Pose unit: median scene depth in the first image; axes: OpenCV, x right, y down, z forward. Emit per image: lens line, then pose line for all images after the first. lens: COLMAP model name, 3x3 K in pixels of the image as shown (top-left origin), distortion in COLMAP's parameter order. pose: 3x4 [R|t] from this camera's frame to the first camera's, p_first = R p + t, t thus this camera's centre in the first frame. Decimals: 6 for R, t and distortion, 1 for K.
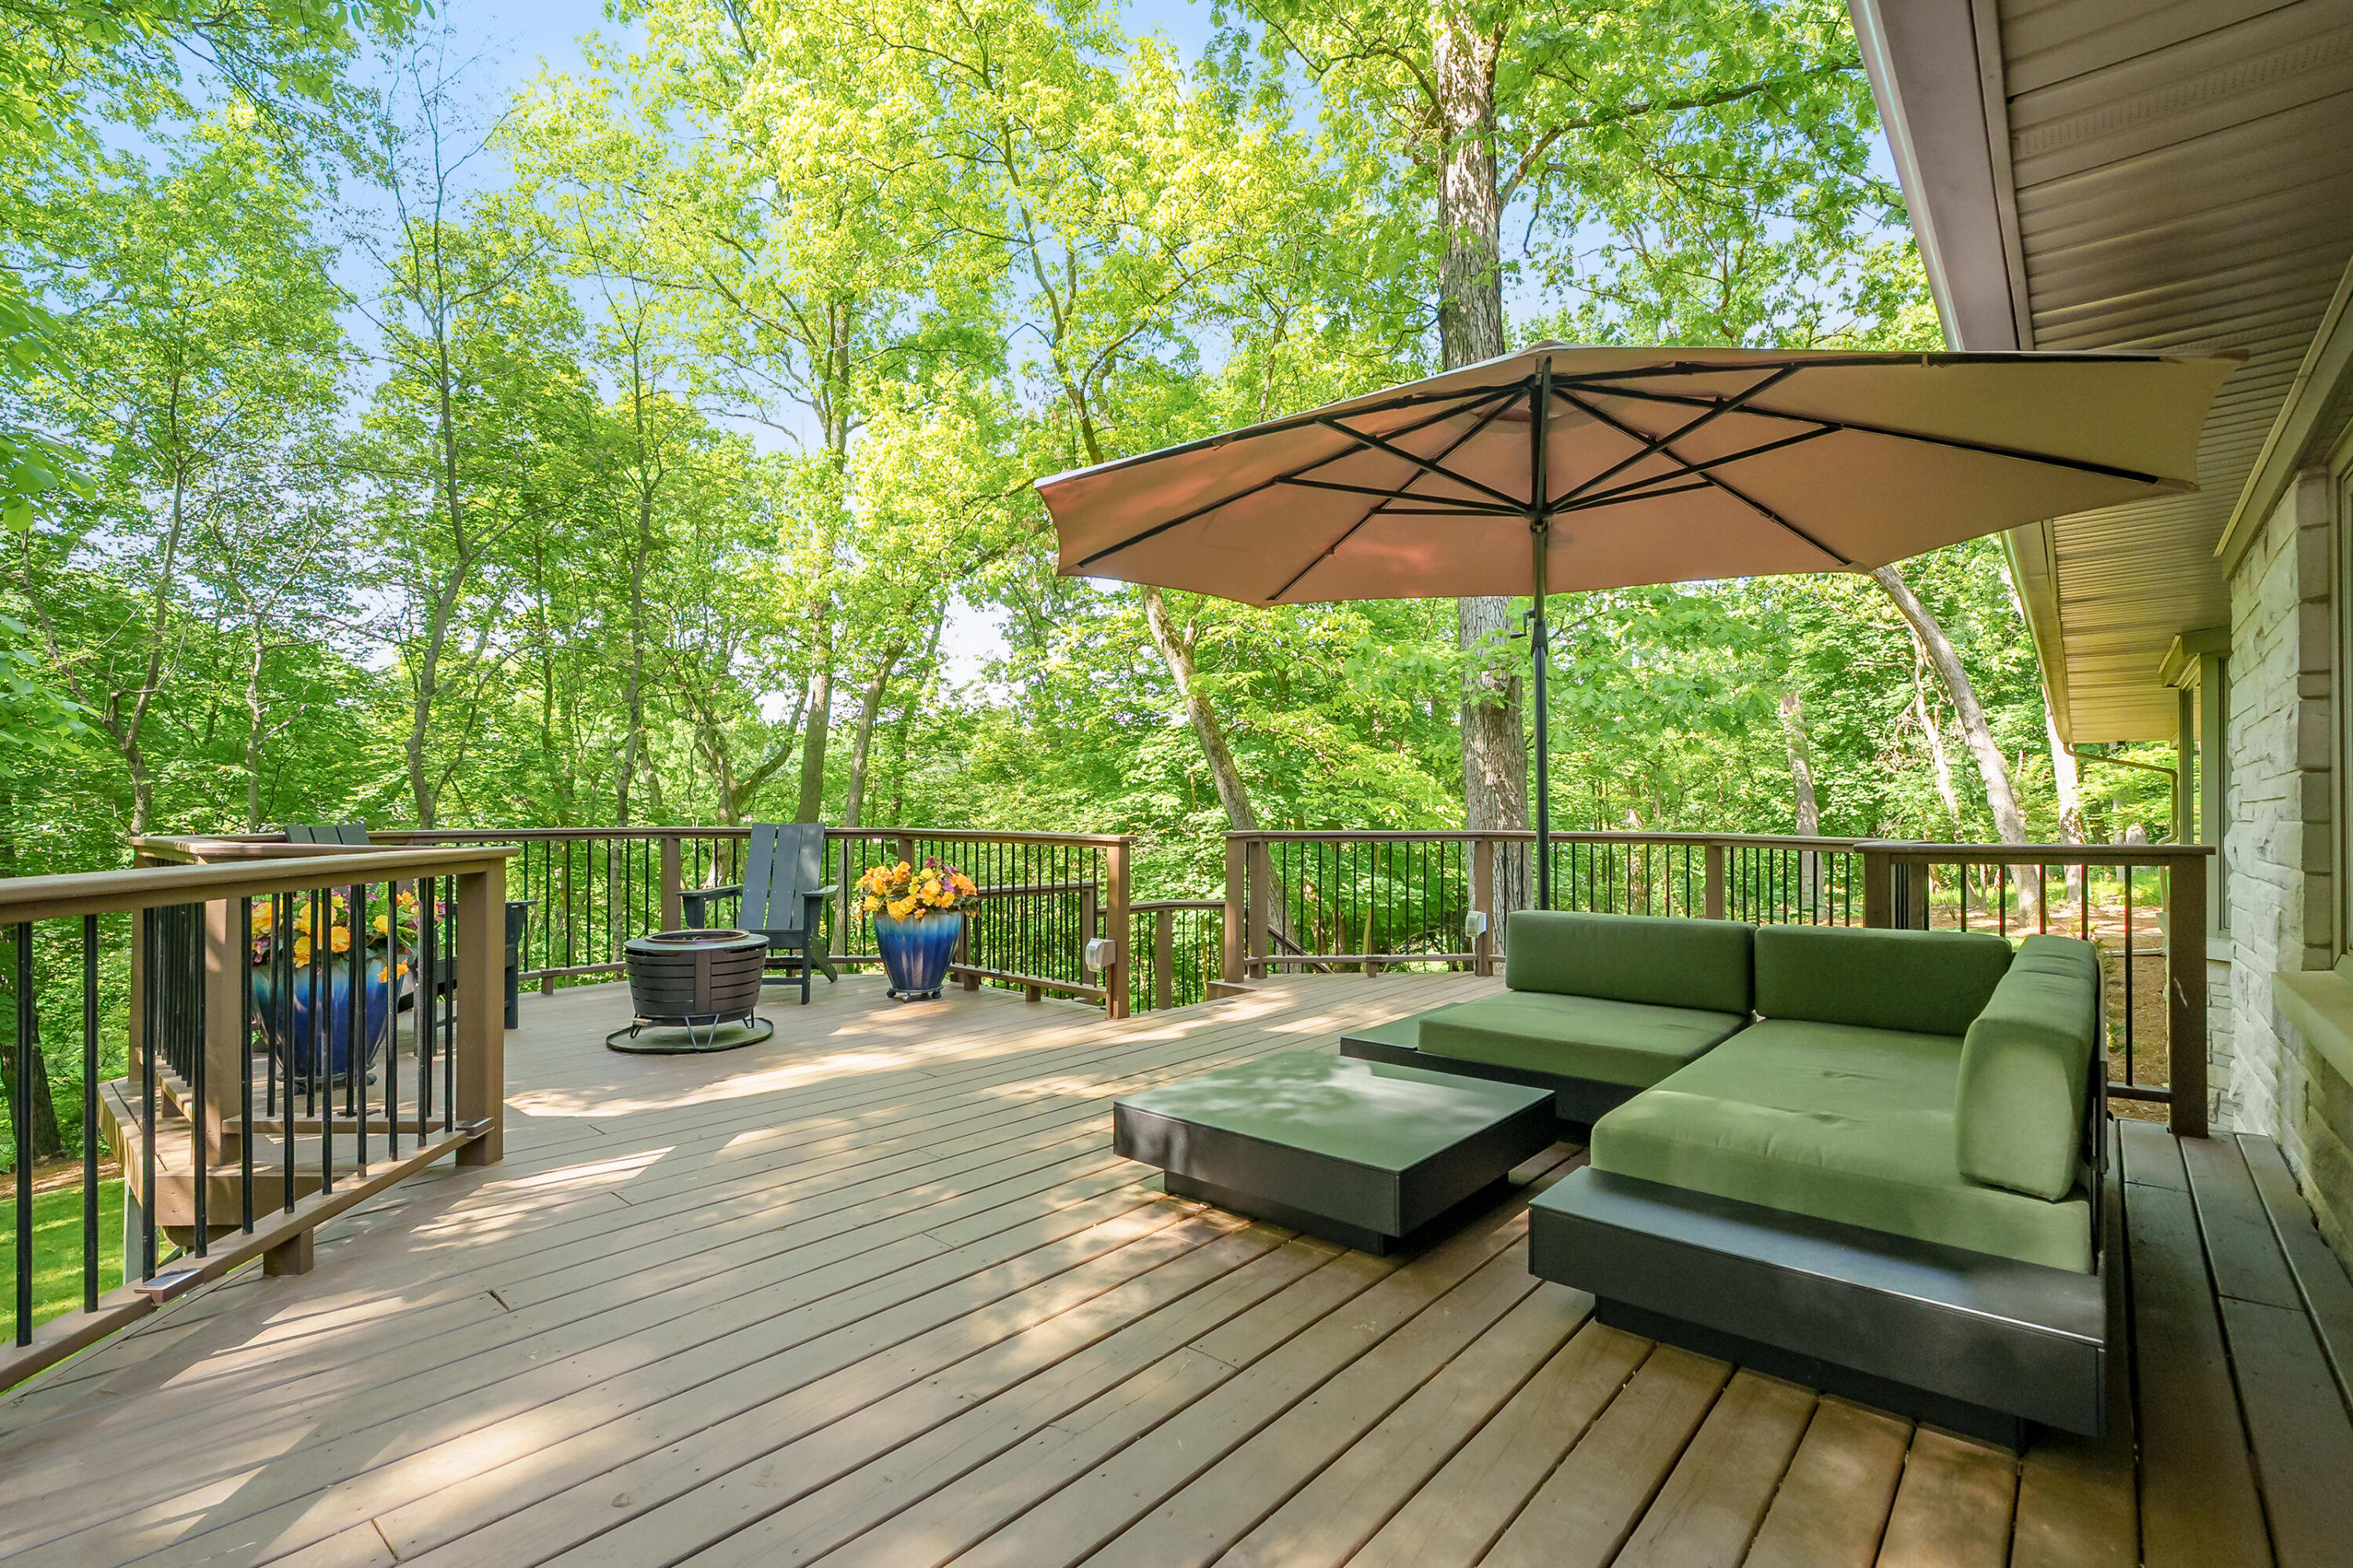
lens RADIAL K [[1078.2, 0, 1189.0], [0, 1078.2, 800.5], [0, 0, 1]] dist [-0.003422, -0.000568]
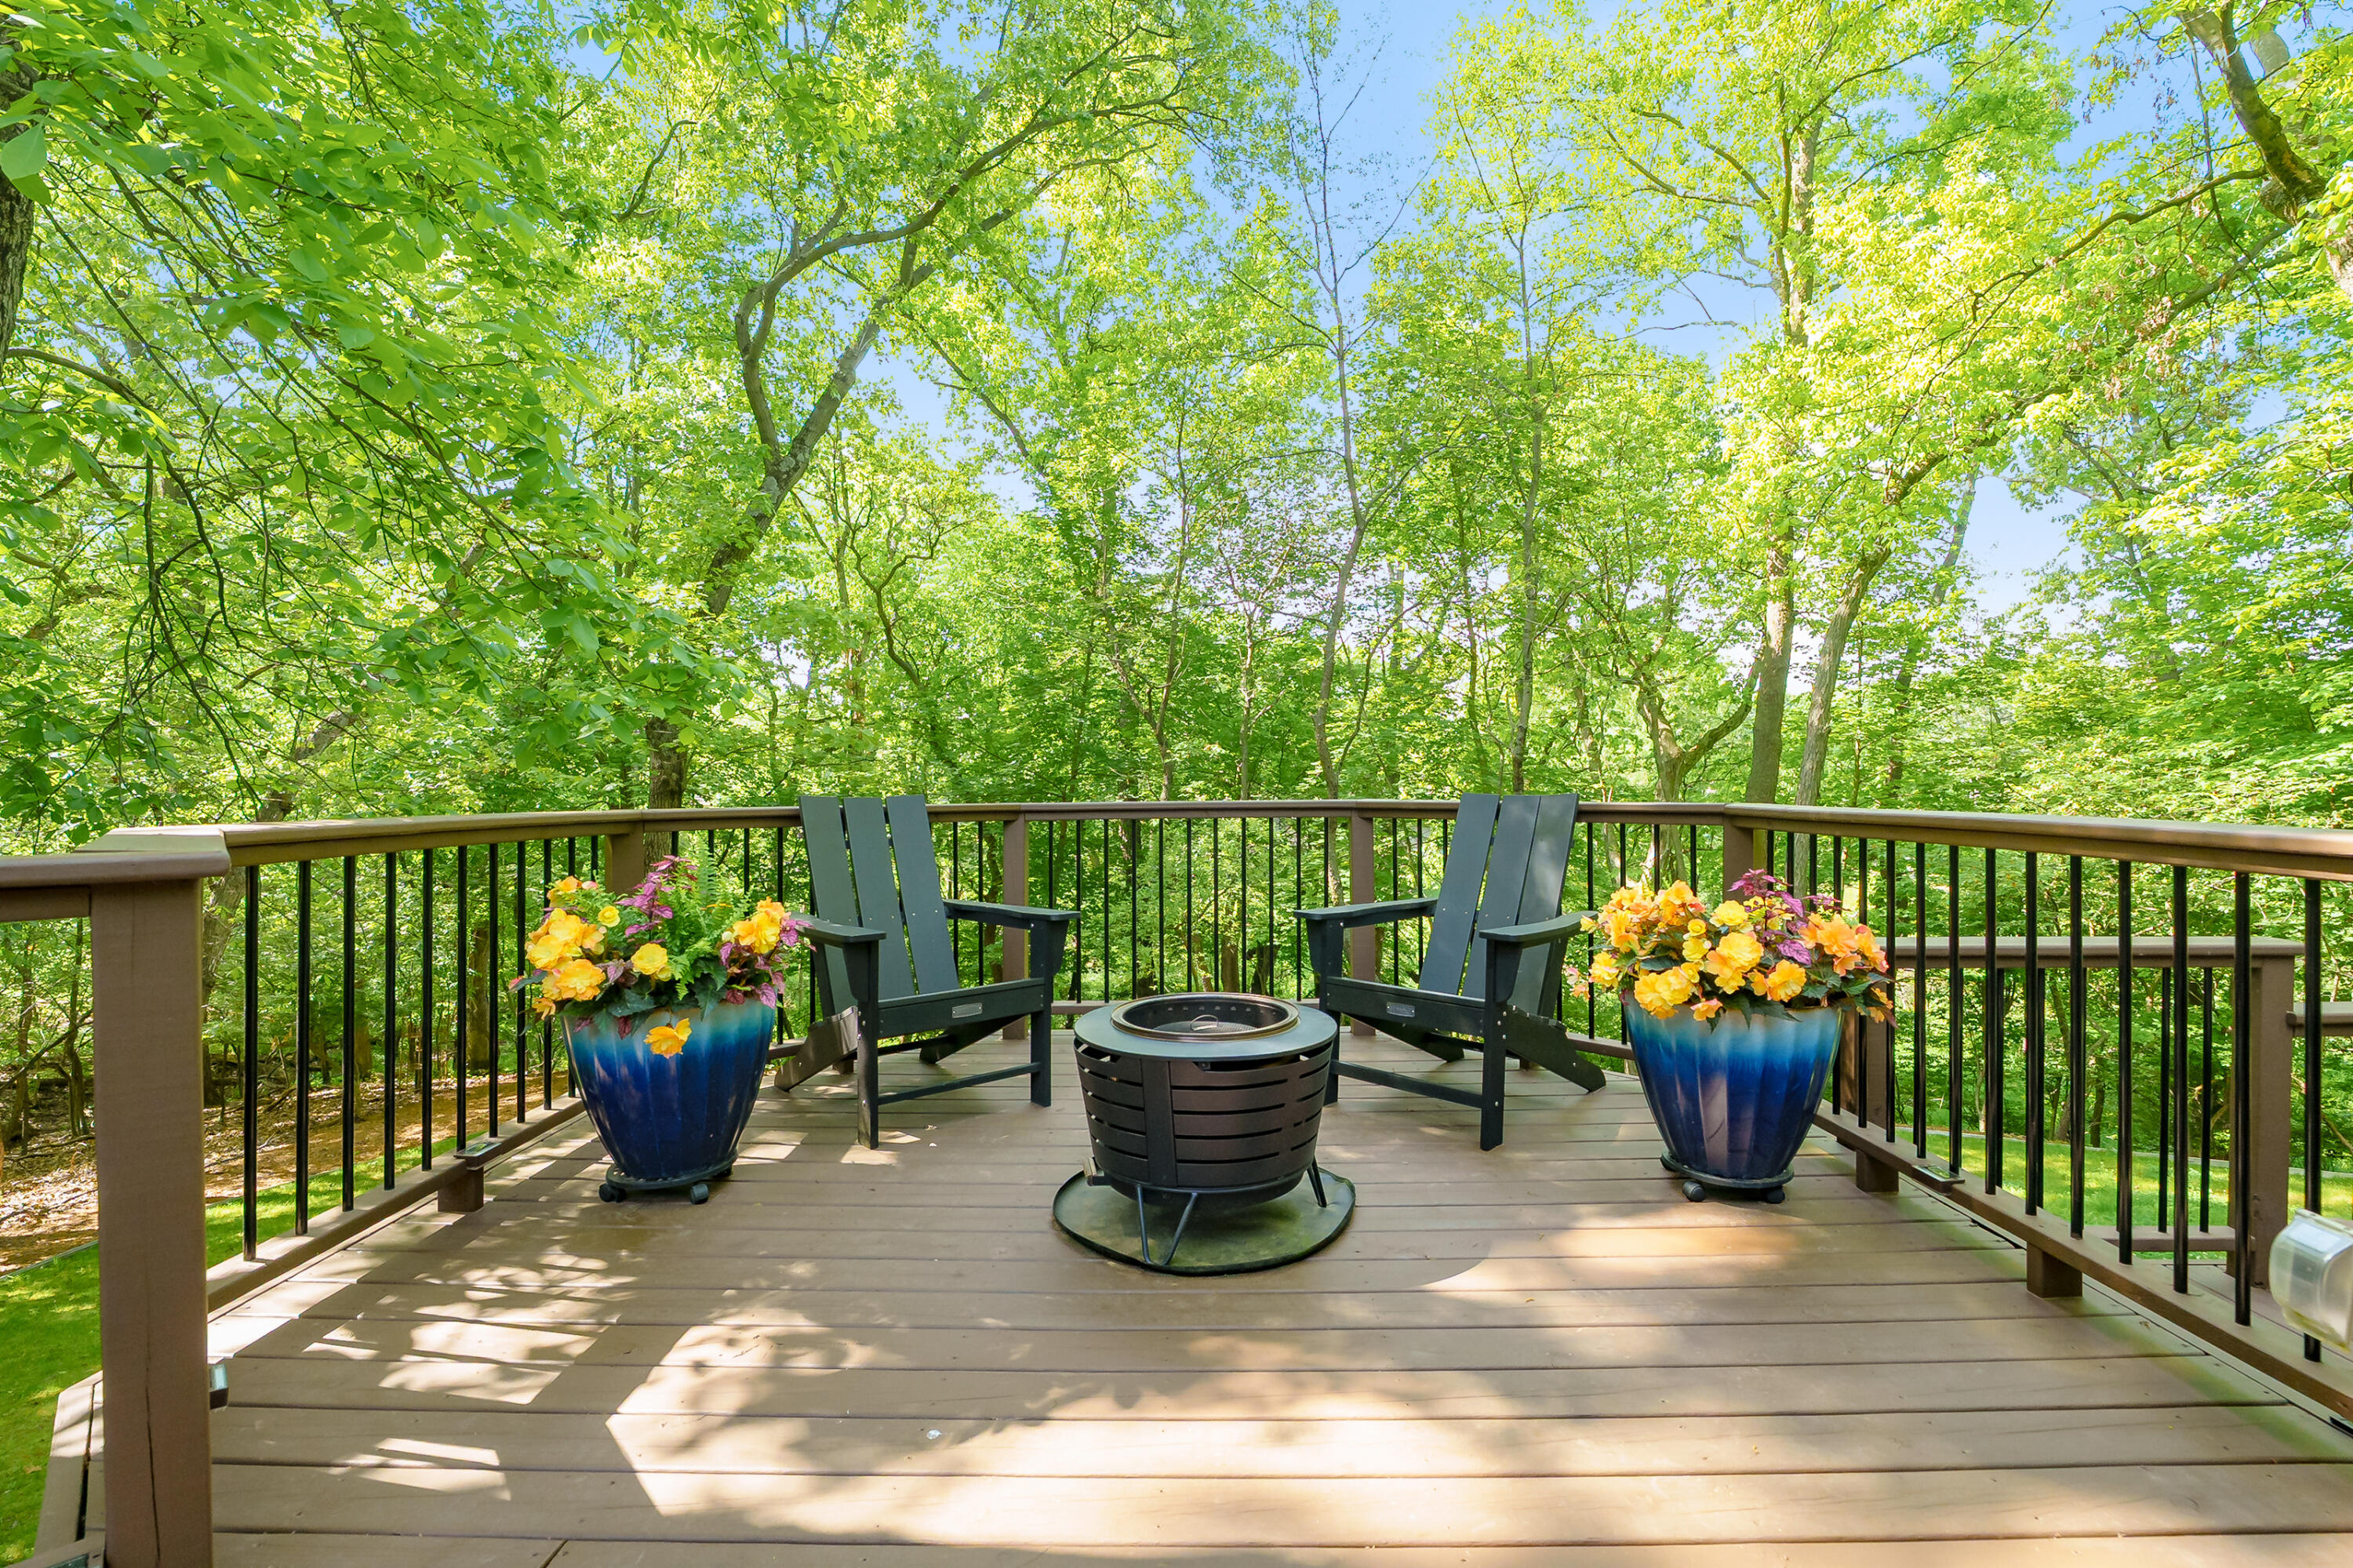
lens RADIAL K [[1078.2, 0, 1189.0], [0, 1078.2, 800.5], [0, 0, 1]] dist [-0.003422, -0.000568]
pose [[0.649203, 0.004306, -0.760603, -0.015844], [0.015050, 0.999715, 0.018506, 0.003255], [0.760466, -0.023461, 0.648953, 0.148125]]
